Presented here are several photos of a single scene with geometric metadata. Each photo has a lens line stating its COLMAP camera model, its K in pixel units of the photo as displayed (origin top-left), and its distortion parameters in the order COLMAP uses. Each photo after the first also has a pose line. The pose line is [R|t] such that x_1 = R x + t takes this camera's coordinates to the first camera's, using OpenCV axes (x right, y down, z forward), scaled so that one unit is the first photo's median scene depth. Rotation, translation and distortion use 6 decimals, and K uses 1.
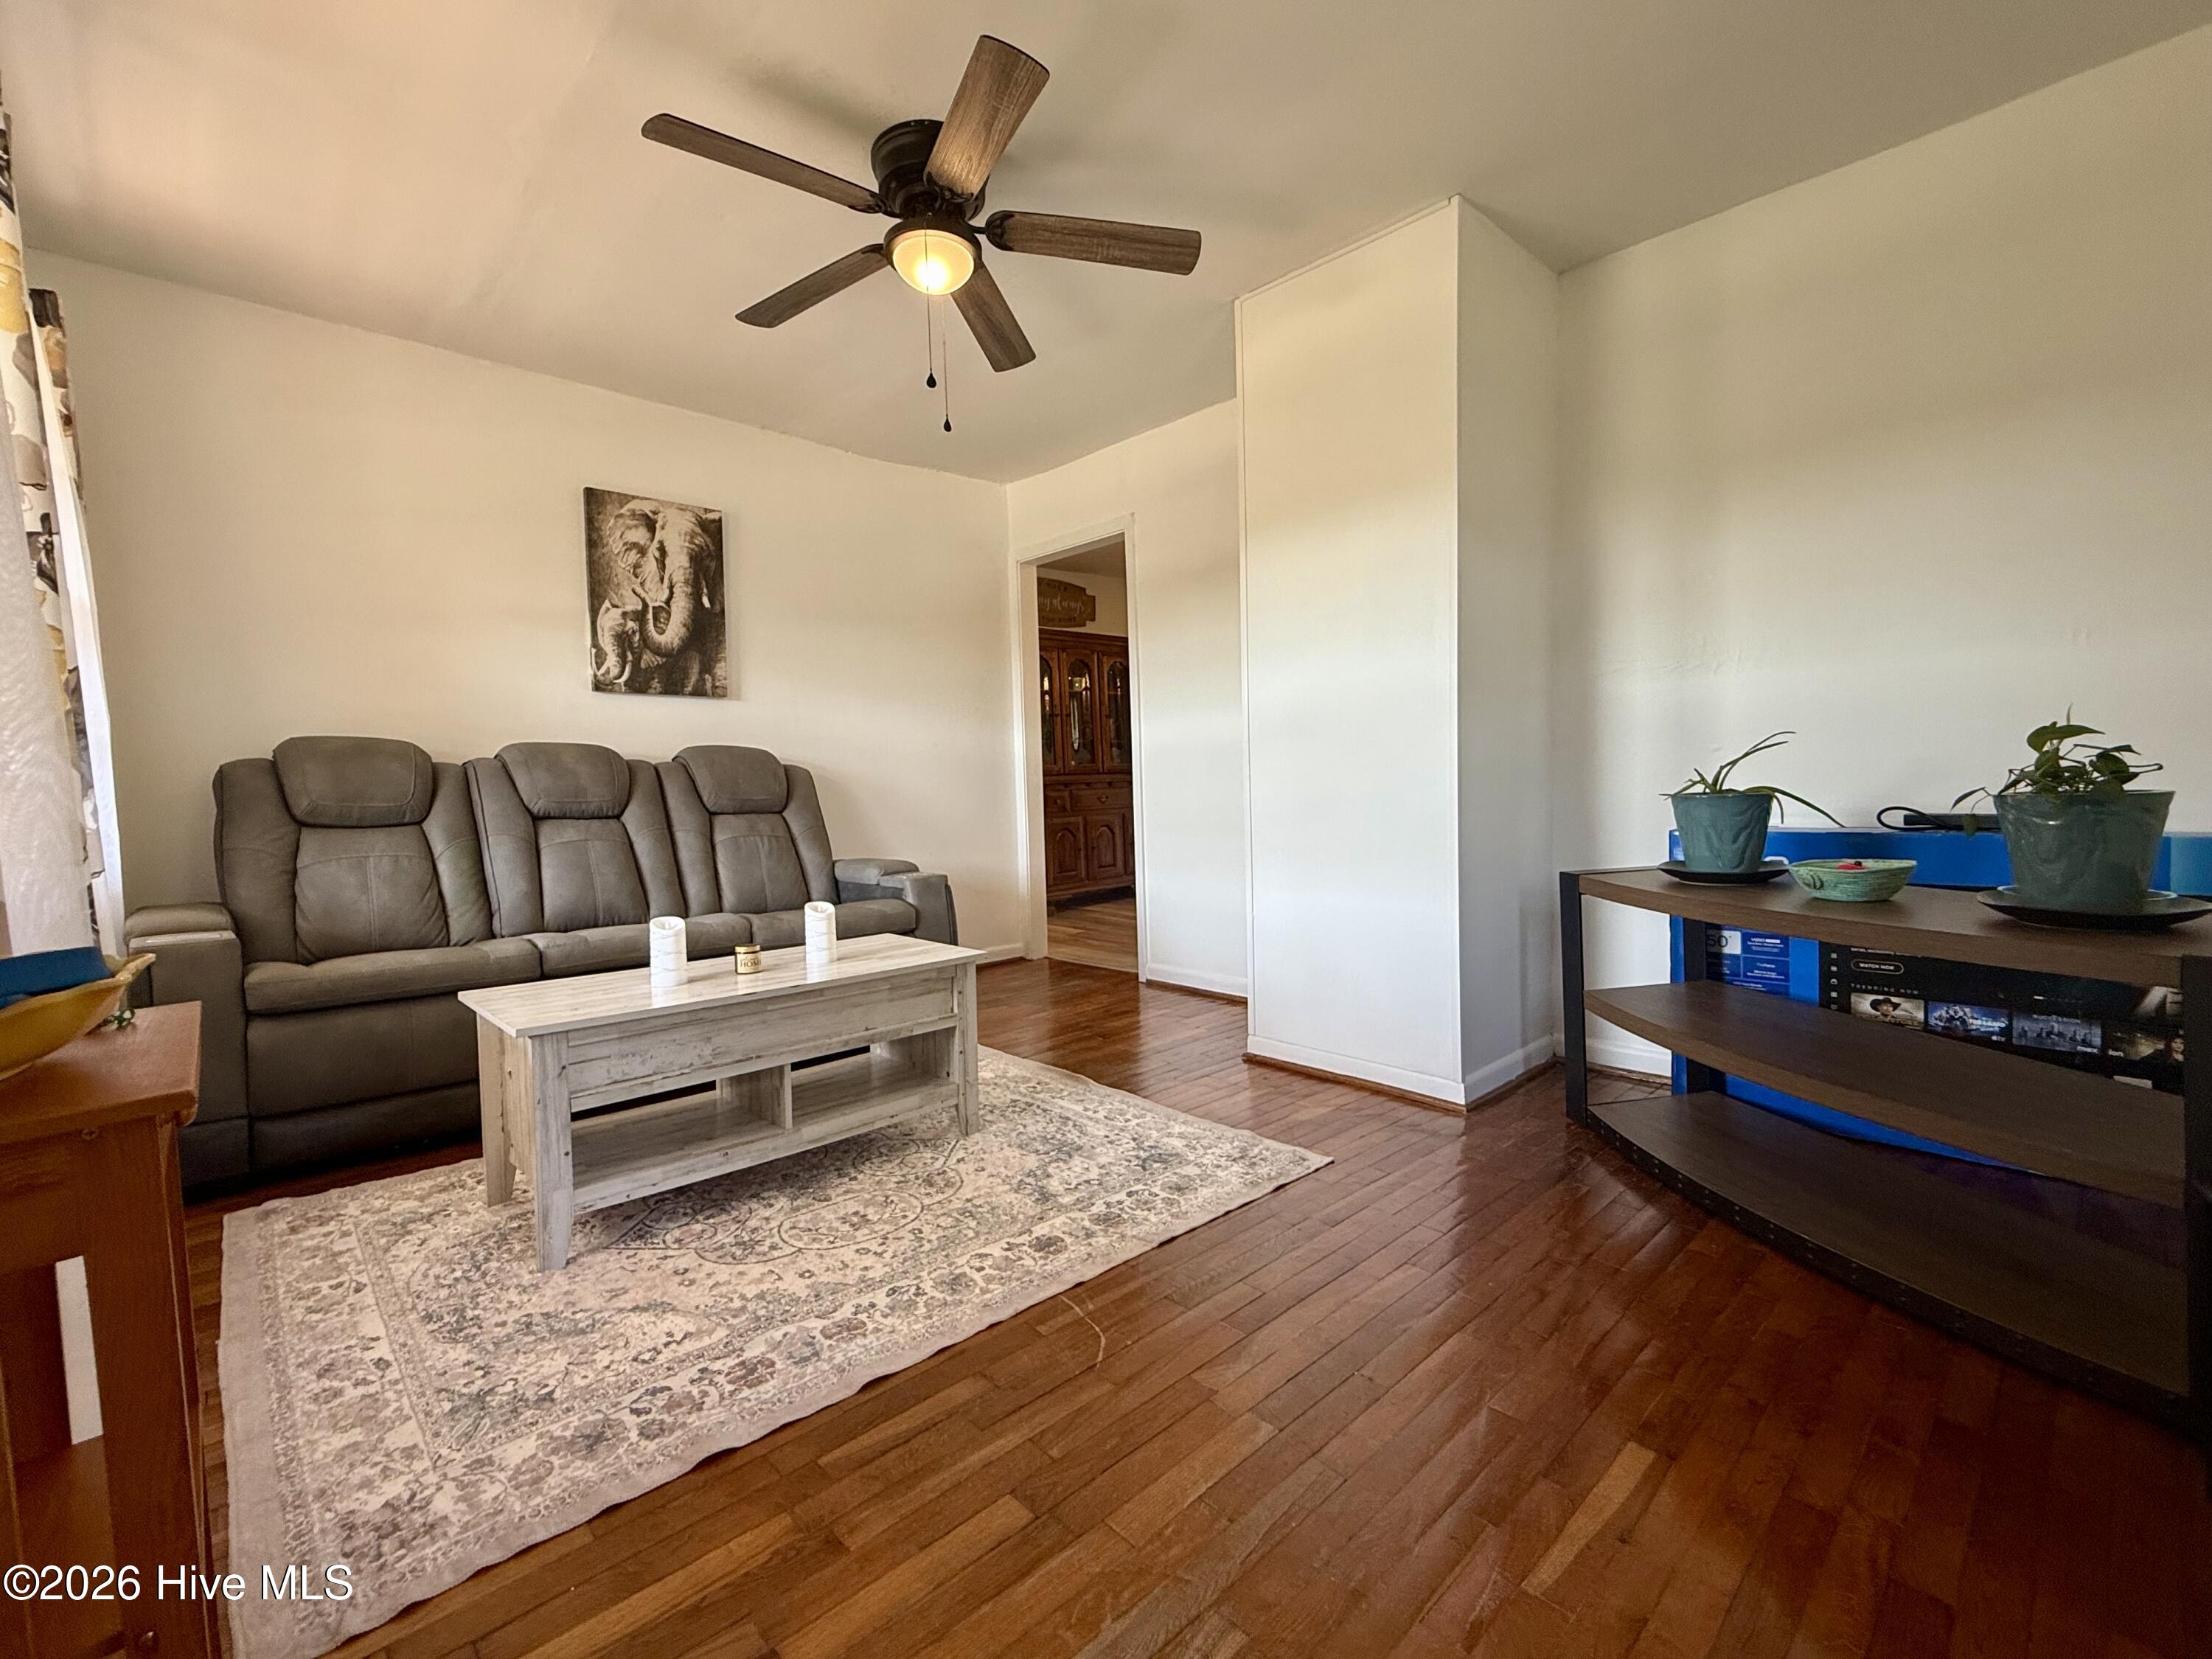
lens RADIAL K [[966.3, 0, 1106.0], [0, 966.3, 829.5], [0, 0, 1]] dist [0.002396, 0.000568]
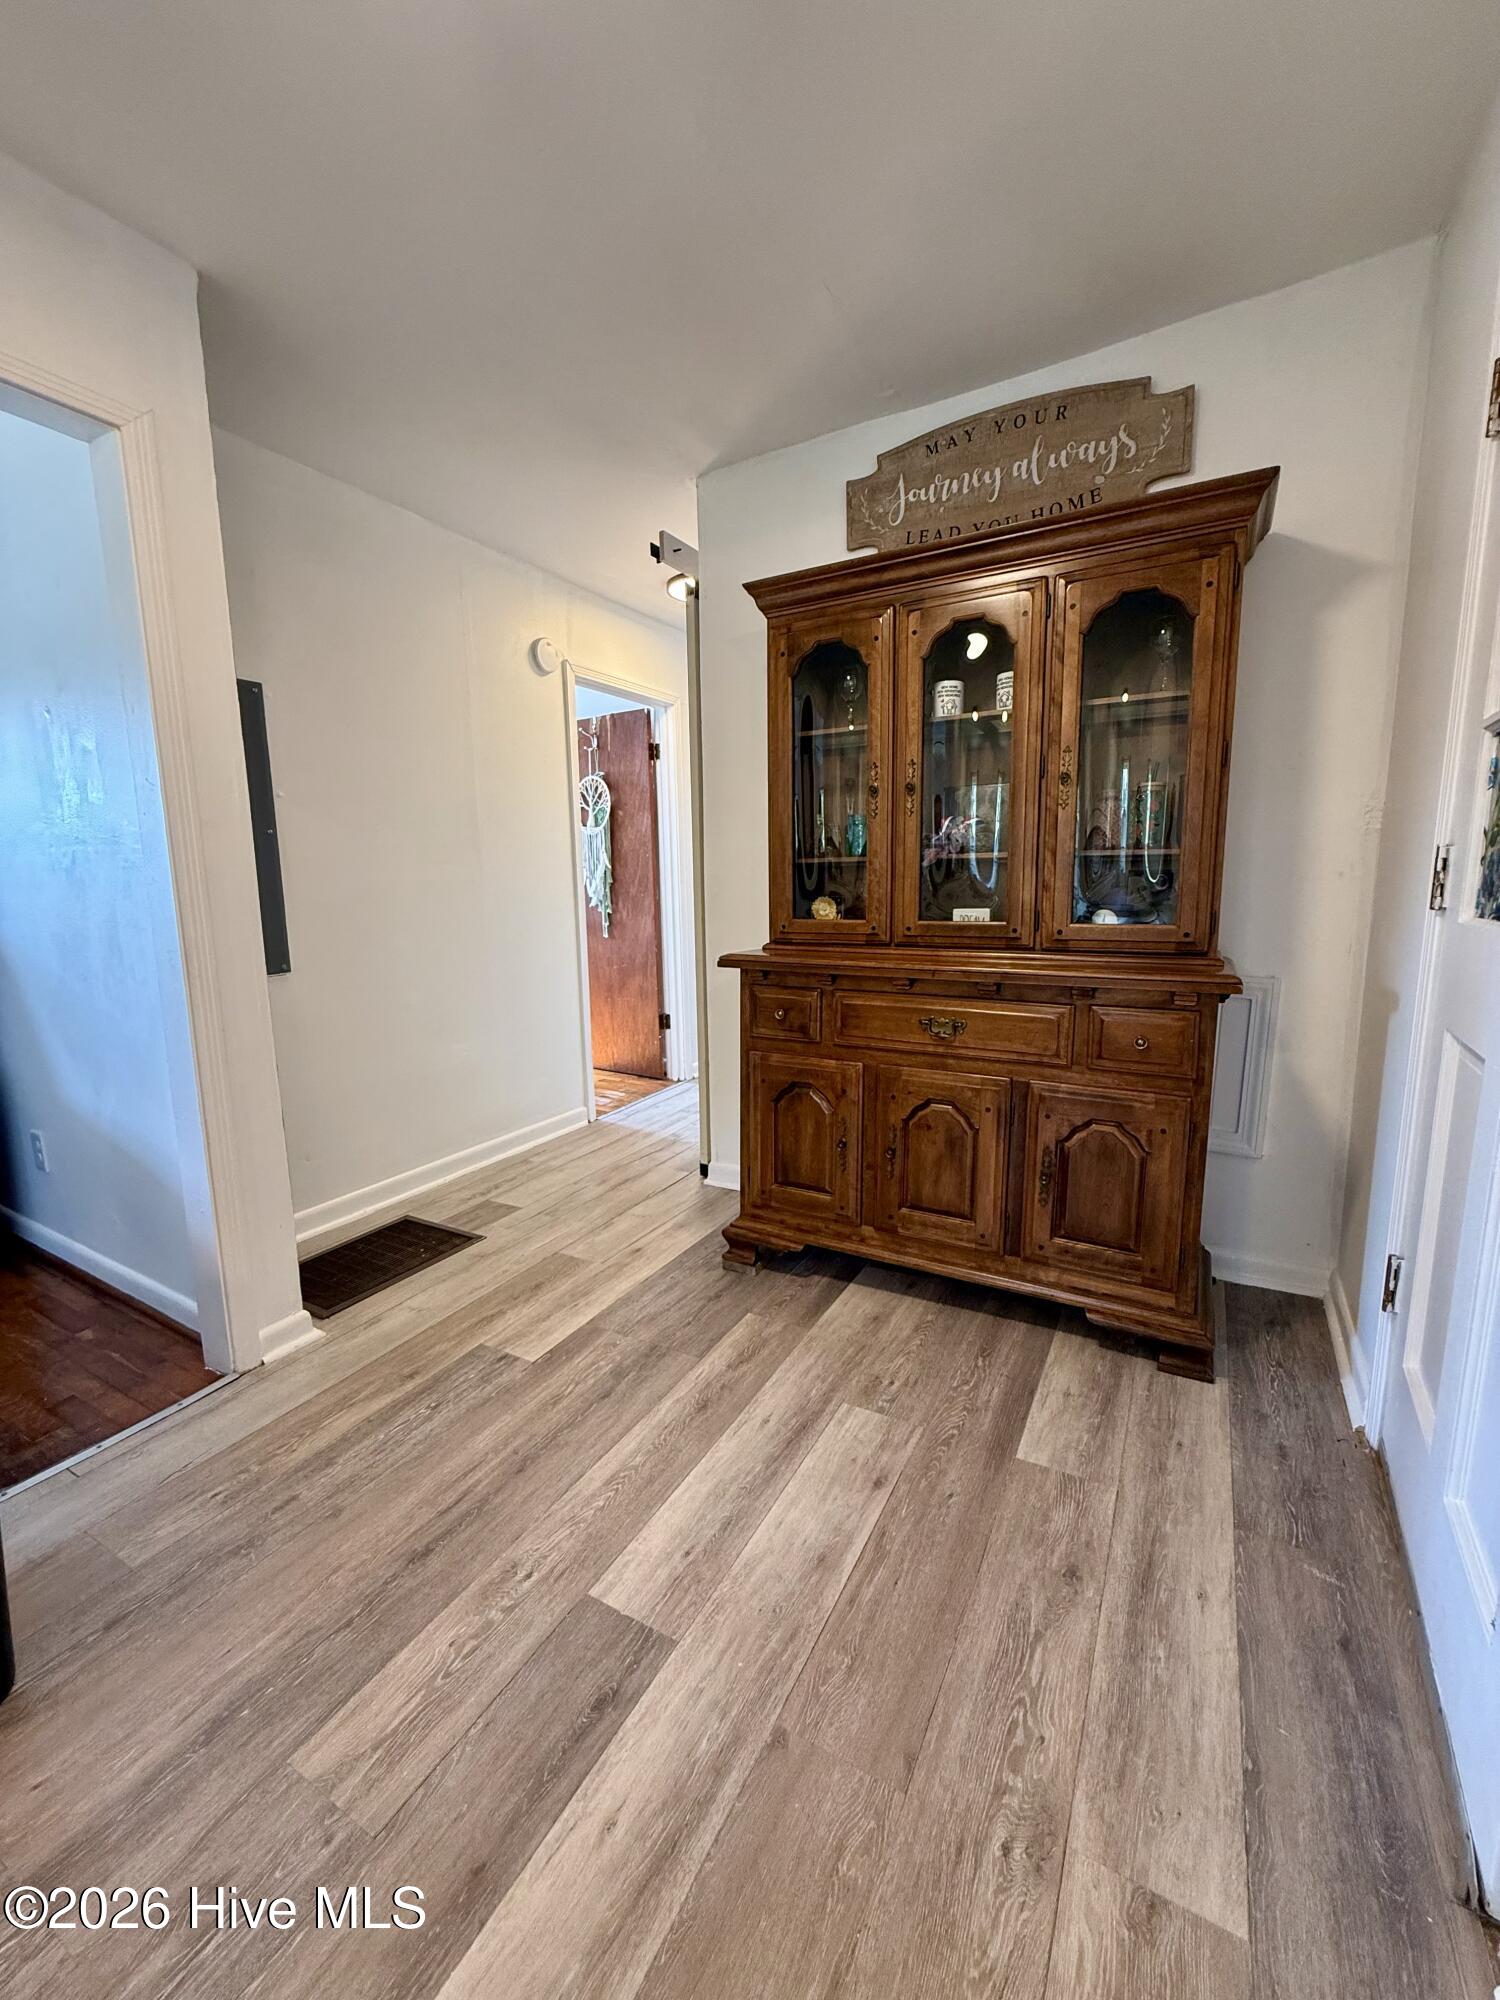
lens RADIAL K [[803.3, 0, 751.0], [0, 803.3, 993.4], [0, 0, 1]] dist [0.000726, -0.000032]
pose [[0.286004, 0.176000, -0.941926, 0.811861], [-0.051924, 0.984390, 0.168169, -0.290111], [0.956821, 0.000812, 0.290678, 2.765333]]
